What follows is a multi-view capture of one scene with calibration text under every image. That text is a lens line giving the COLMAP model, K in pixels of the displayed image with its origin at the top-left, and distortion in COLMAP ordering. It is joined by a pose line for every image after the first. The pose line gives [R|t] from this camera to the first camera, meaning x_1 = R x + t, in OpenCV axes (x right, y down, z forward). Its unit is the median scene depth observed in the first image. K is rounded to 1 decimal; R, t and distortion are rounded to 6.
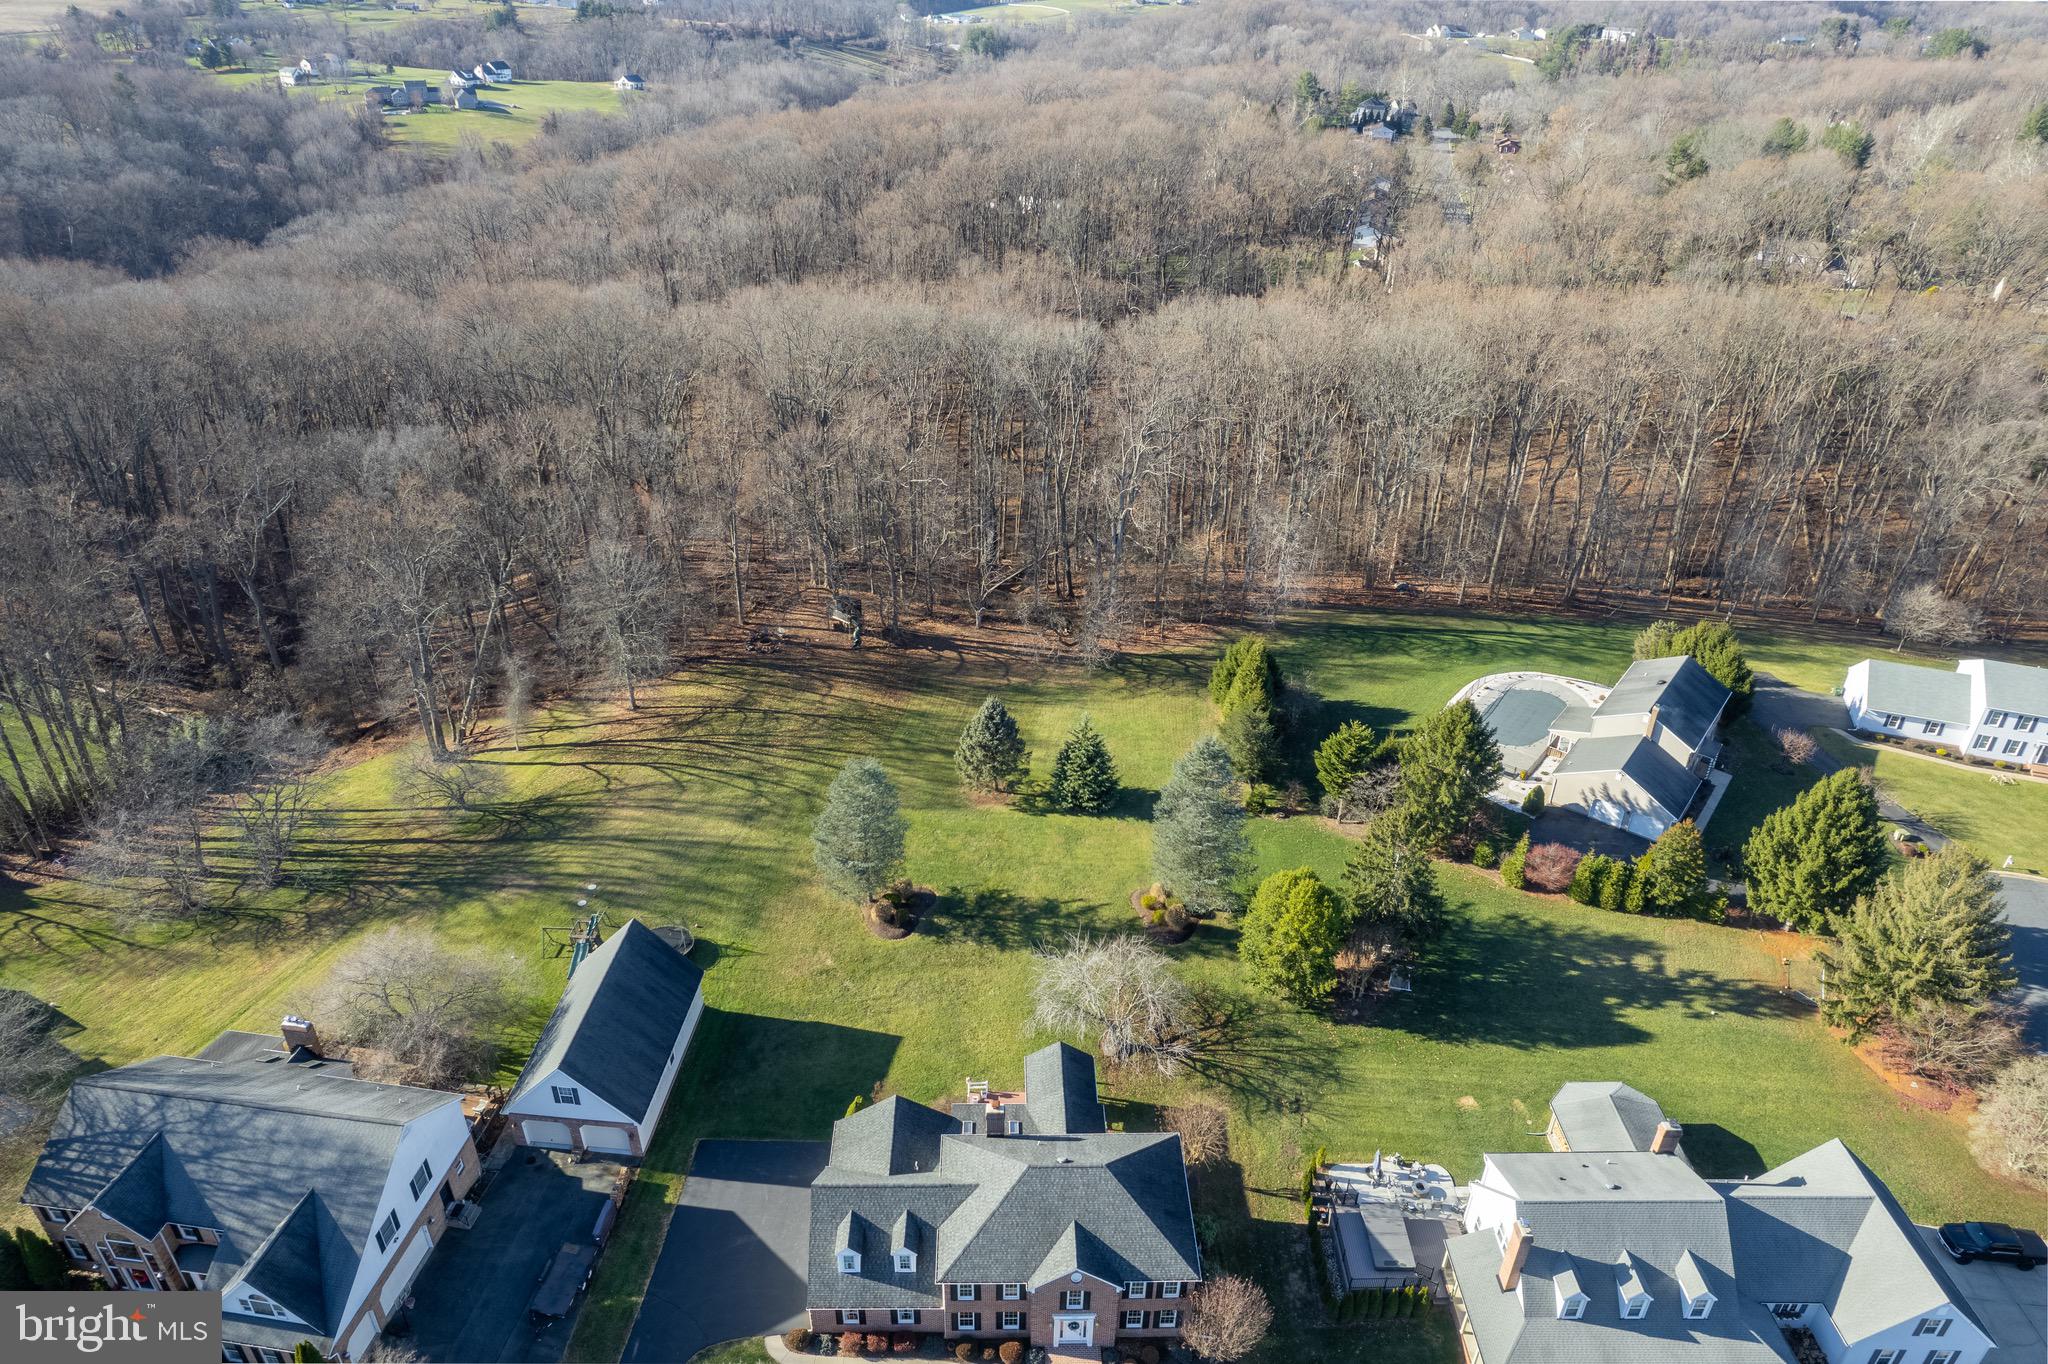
lens RADIAL K [[1366.9, 0, 1025.4], [0, 1366.9, 668.1], [0, 0, 1]] dist [-0.020178, 0.007418]
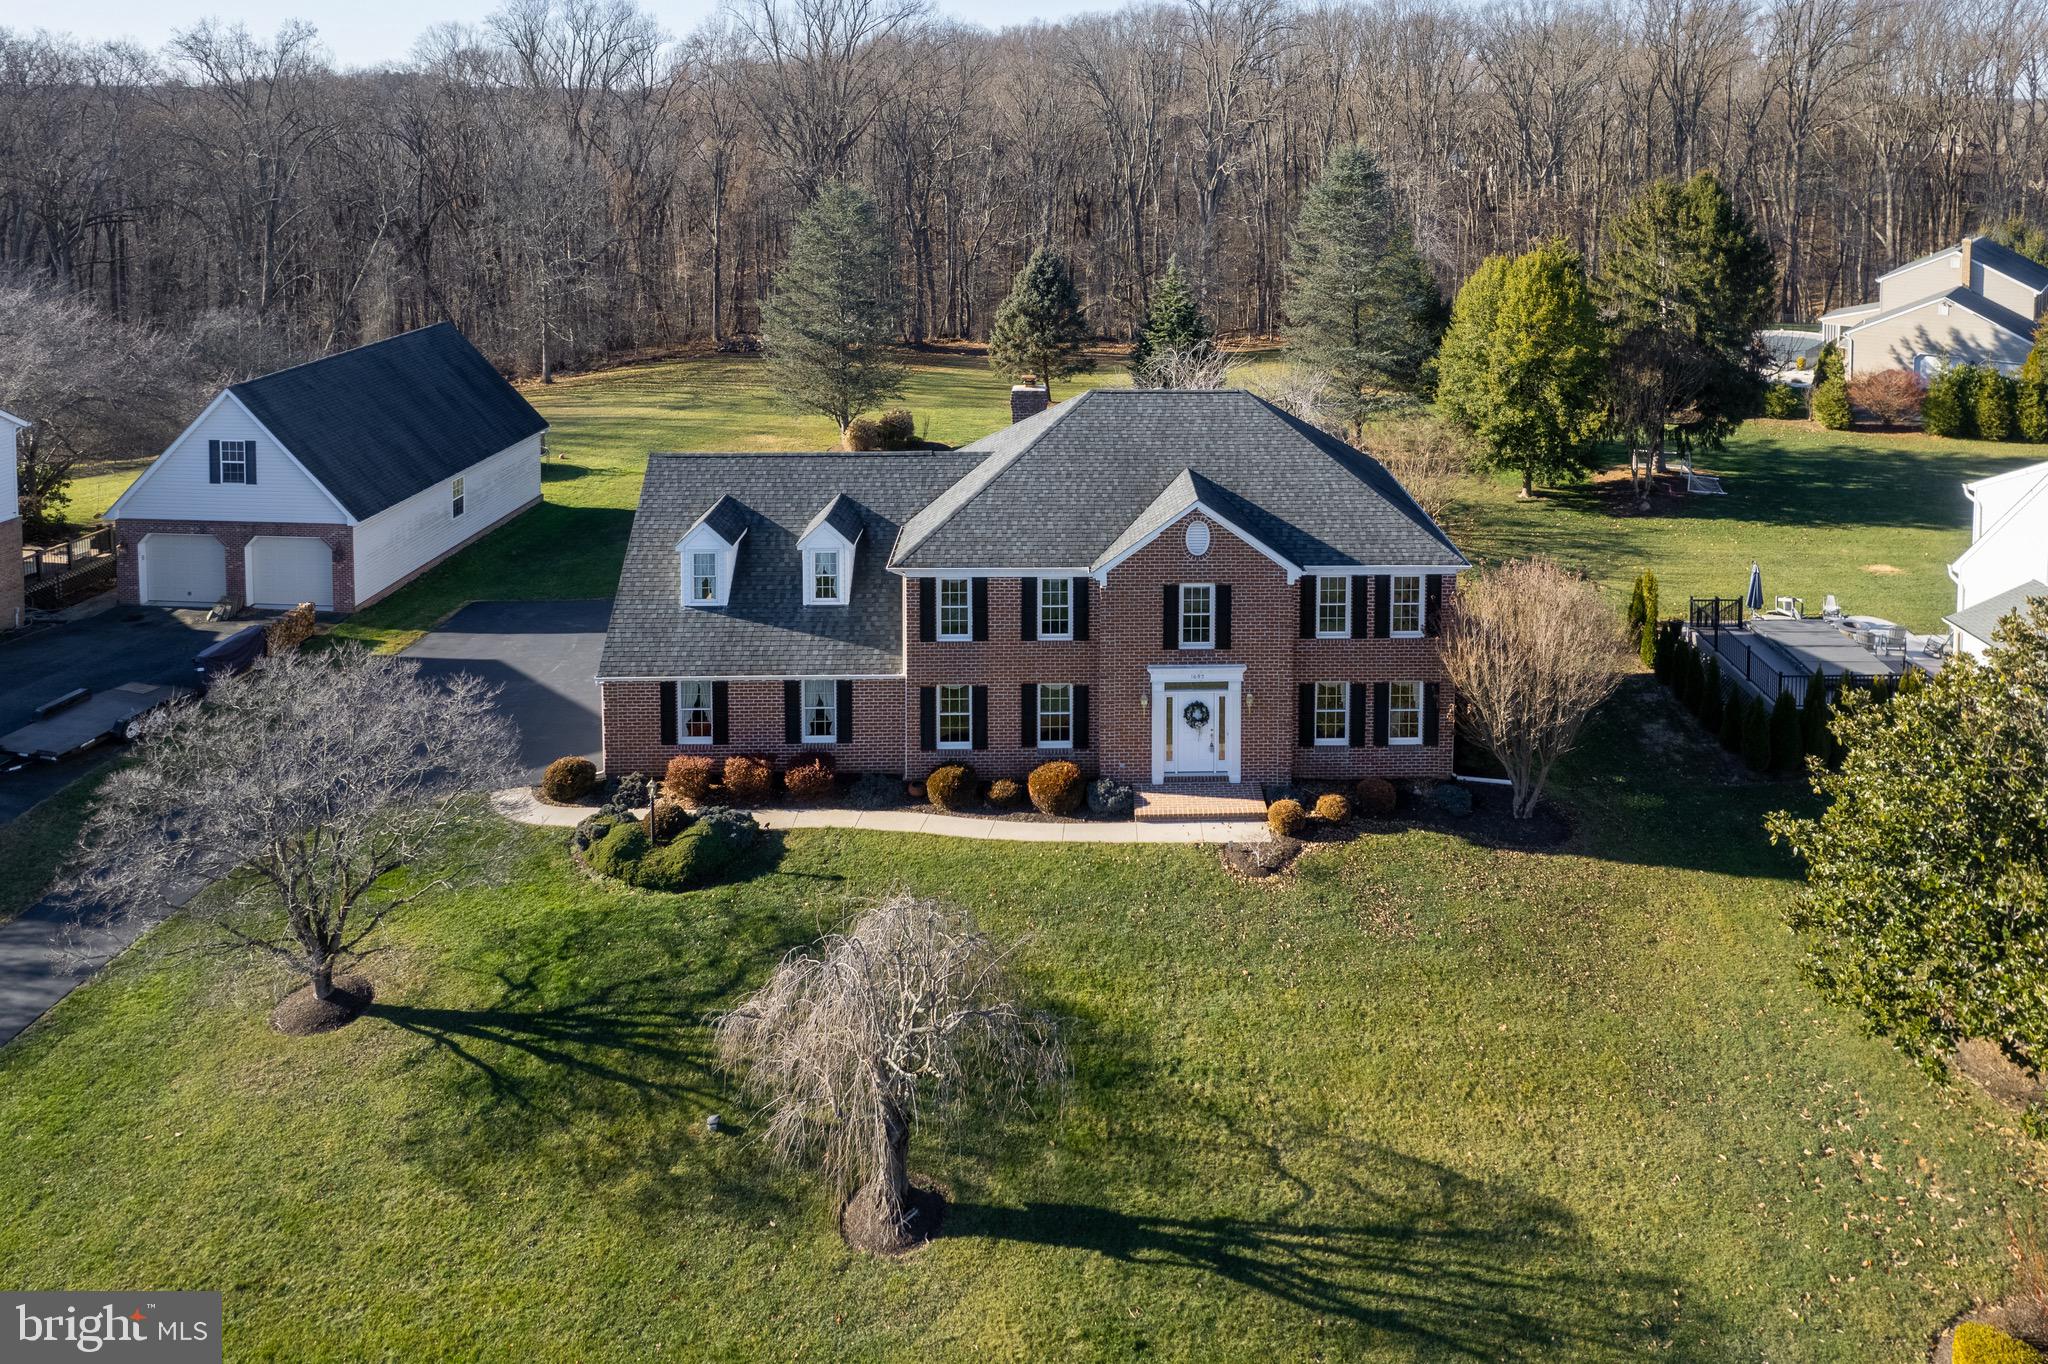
lens RADIAL K [[1431.1, 0, 1115.6], [0, 1431.1, 196.2], [0, 0, 1]] dist [-0.002144, -0.006111]
pose [[0.999840, -0.002345, 0.017737, 0.001044], [0.010043, 0.894034, -0.447887, 0.414782], [-0.014808, 0.447993, 0.893914, 0.389338]]
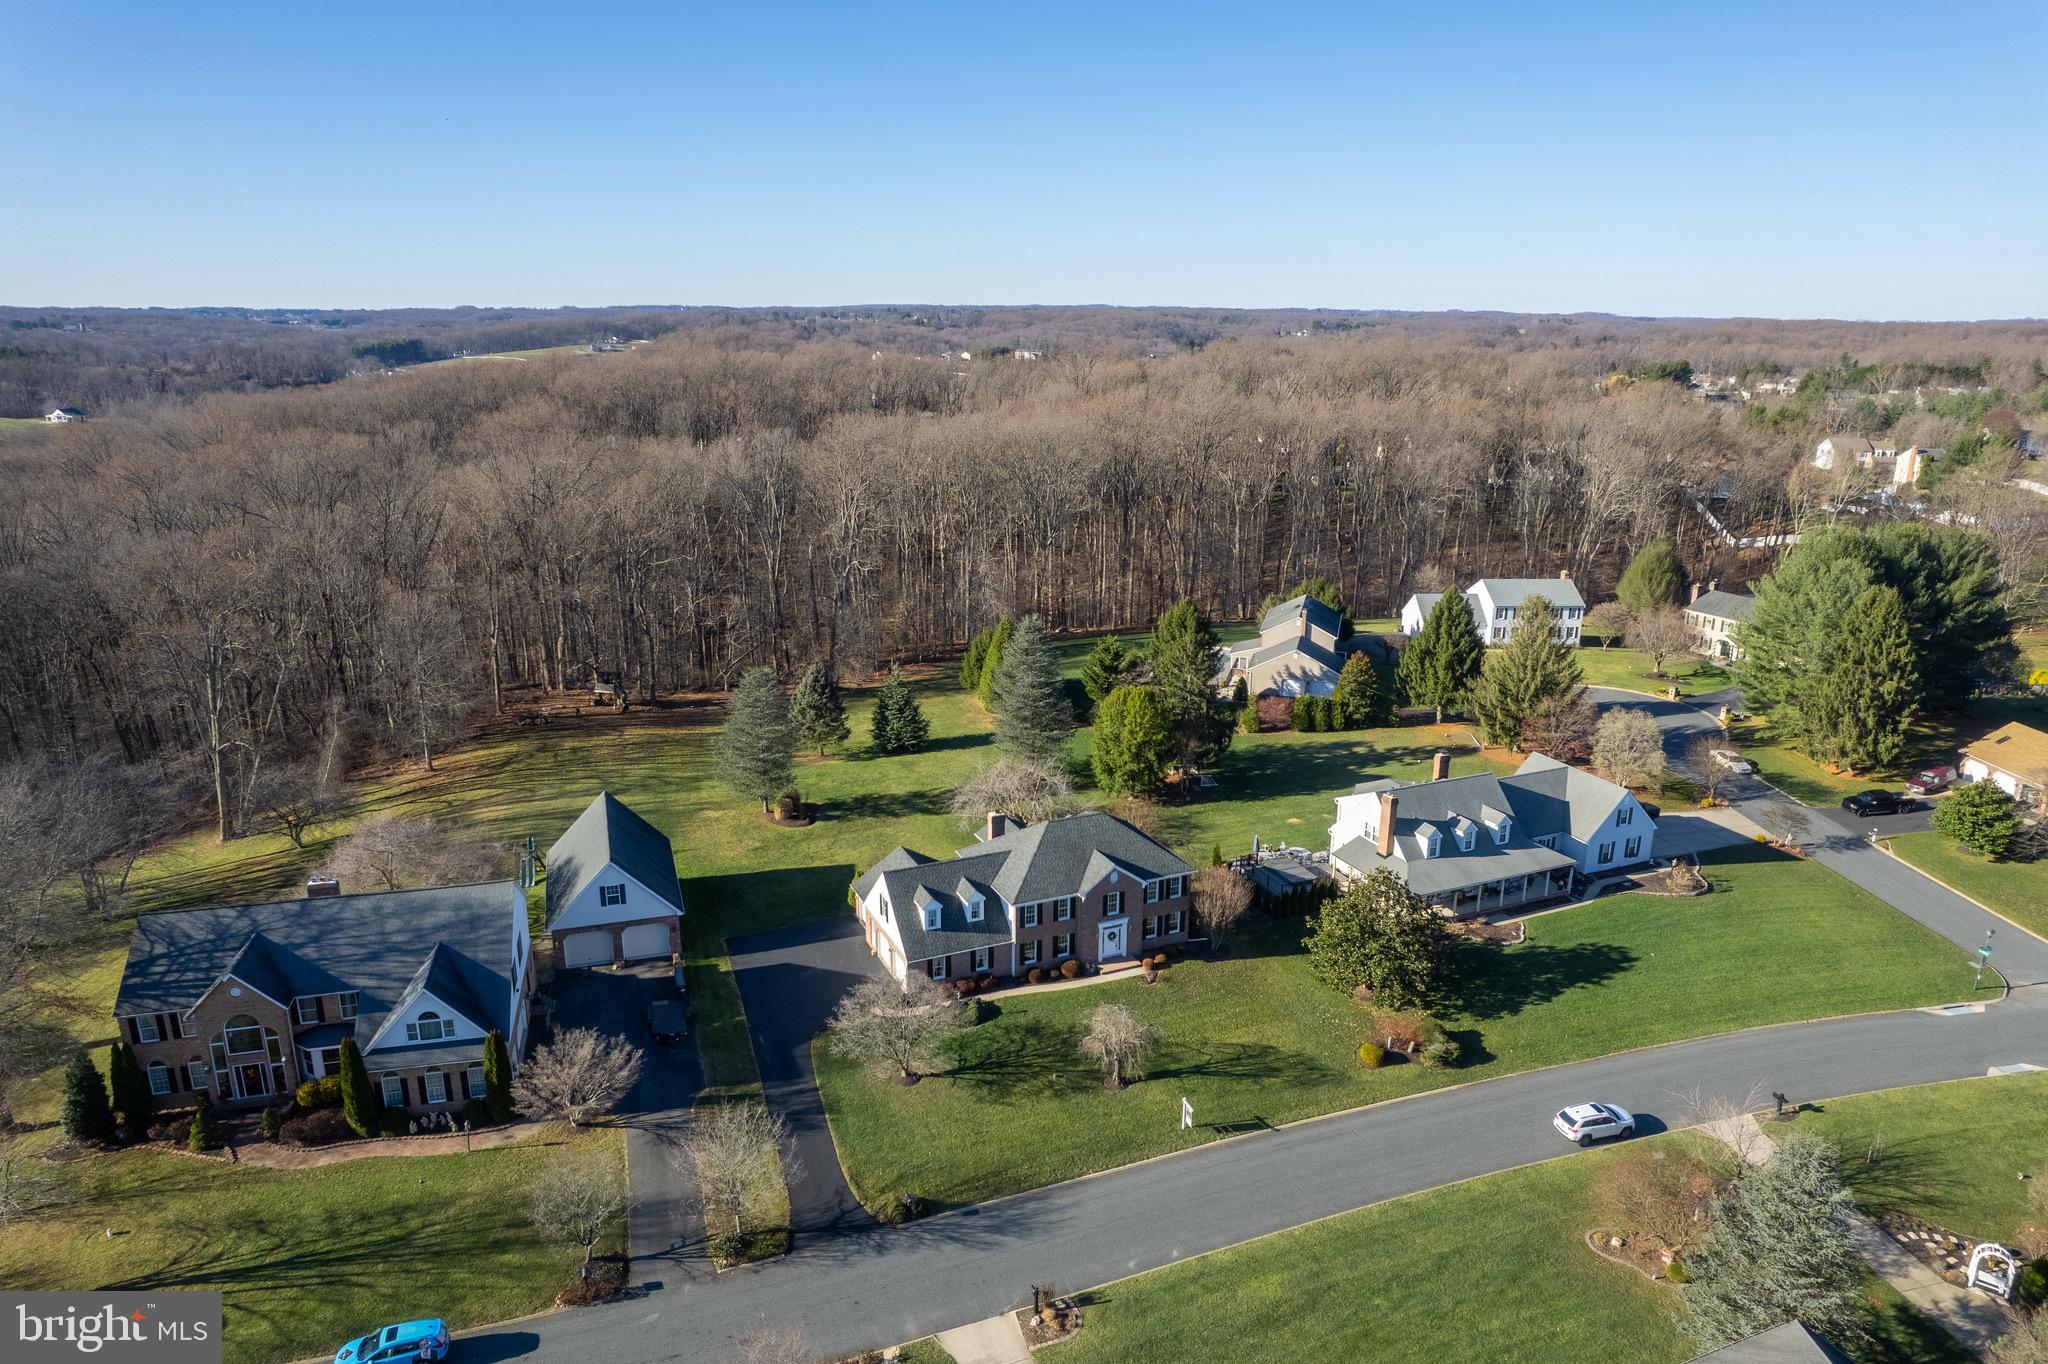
lens RADIAL K [[1366.9, 0, 1007.8], [0, 1366.9, 675.0], [0, 0, 1]] dist [-0.020178, 0.007418]
pose [[0.922686, -0.110382, 0.369415, -0.373986], [0.200052, 0.956135, -0.213973, 0.385833], [-0.329592, 0.271332, 0.904294, -0.125183]]
